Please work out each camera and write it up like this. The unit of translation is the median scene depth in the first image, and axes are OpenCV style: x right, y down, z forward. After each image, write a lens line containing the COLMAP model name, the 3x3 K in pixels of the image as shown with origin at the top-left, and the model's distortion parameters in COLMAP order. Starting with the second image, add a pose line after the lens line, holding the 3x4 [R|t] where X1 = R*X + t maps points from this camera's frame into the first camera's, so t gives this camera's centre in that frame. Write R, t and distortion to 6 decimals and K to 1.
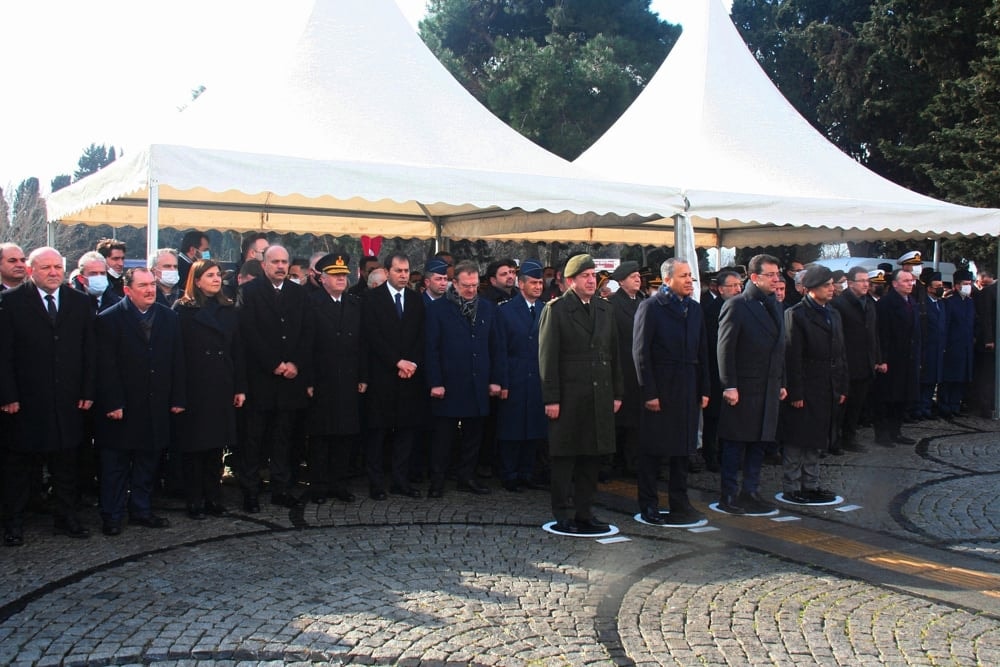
lens RADIAL K [[966.5, 0, 504.2], [0, 966.5, 331.4], [0, 0, 1]] dist [-0.050217, 0.022683]
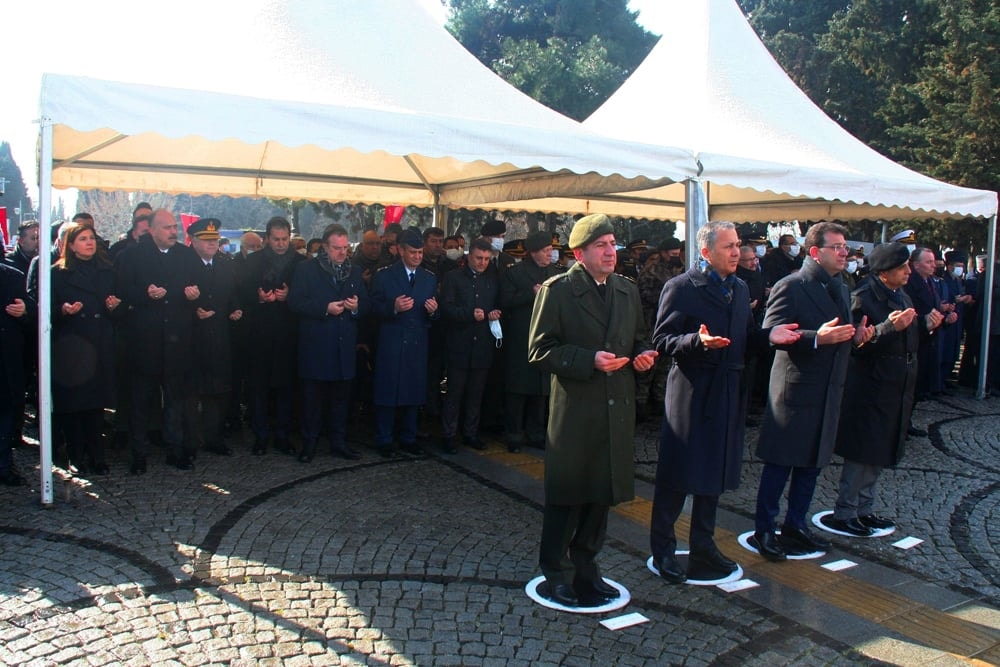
lens RADIAL K [[794.5, 0, 510.5], [0, 794.5, 337.4], [0, 0, 1]] dist [-0.185230, 0.113554]
pose [[0.999843, 0.017561, 0.002398, 0.009572], [-0.017669, 0.998244, 0.056542, -0.008263], [-0.001400, -0.056576, 0.998397, 0.171105]]
